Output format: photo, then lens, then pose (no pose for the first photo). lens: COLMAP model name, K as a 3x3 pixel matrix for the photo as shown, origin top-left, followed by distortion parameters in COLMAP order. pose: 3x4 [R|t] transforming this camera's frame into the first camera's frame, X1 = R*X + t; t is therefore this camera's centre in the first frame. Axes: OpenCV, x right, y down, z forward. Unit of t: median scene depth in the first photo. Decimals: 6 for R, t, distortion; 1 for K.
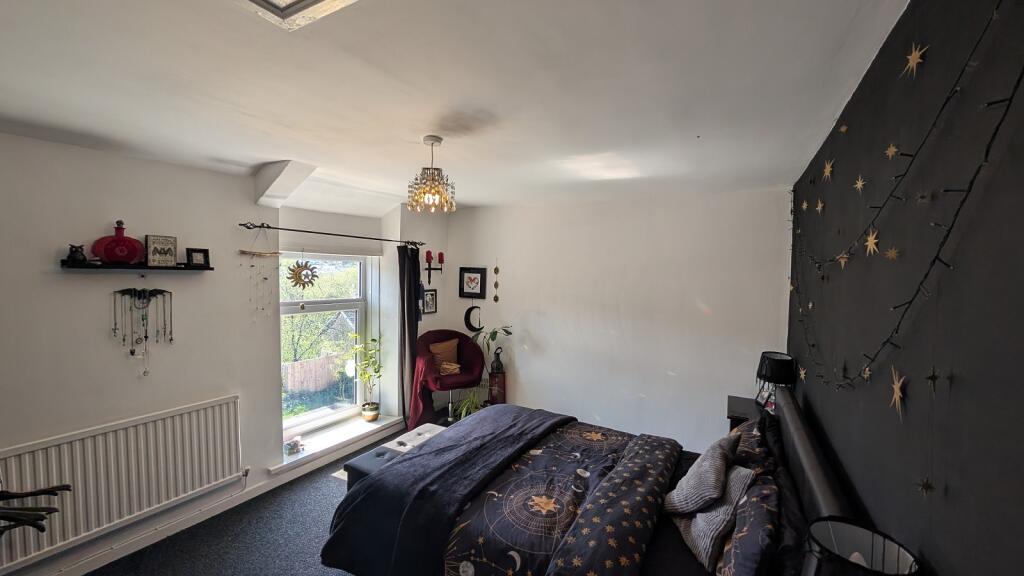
lens RADIAL K [[383.9, 0, 514.4], [0, 383.9, 288.0], [0, 0, 1]] dist [0.000675, 0.000070]
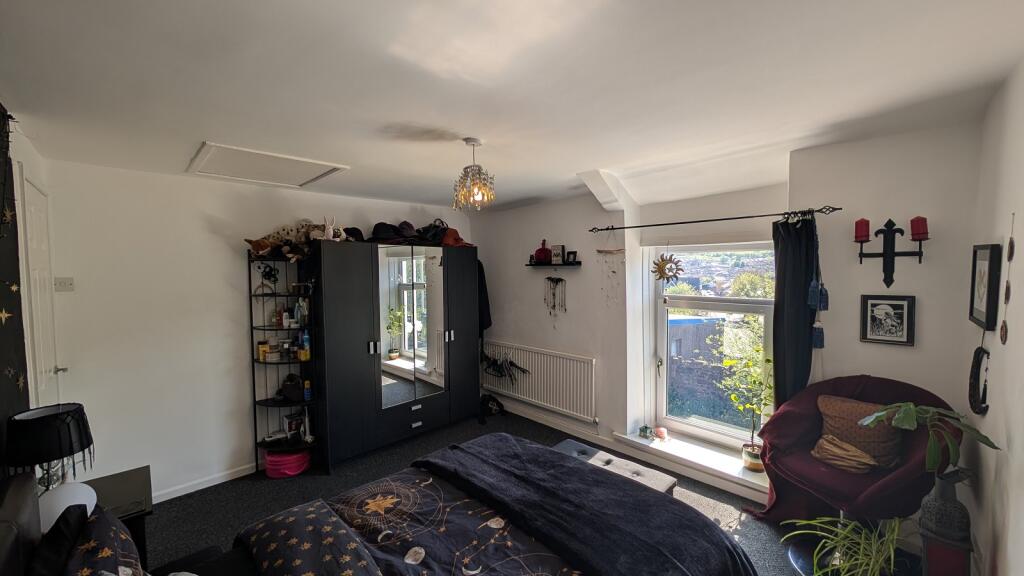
lens RADIAL K [[383.9, 0, 514.4], [0, 383.9, 288.0], [0, 0, 1]] dist [0.000675, 0.000070]
pose [[-0.249772, 0.036219, -0.967627, 0.640008], [-0.034775, 0.998320, 0.046345, -0.020616], [0.967680, 0.045225, -0.248092, 1.093092]]
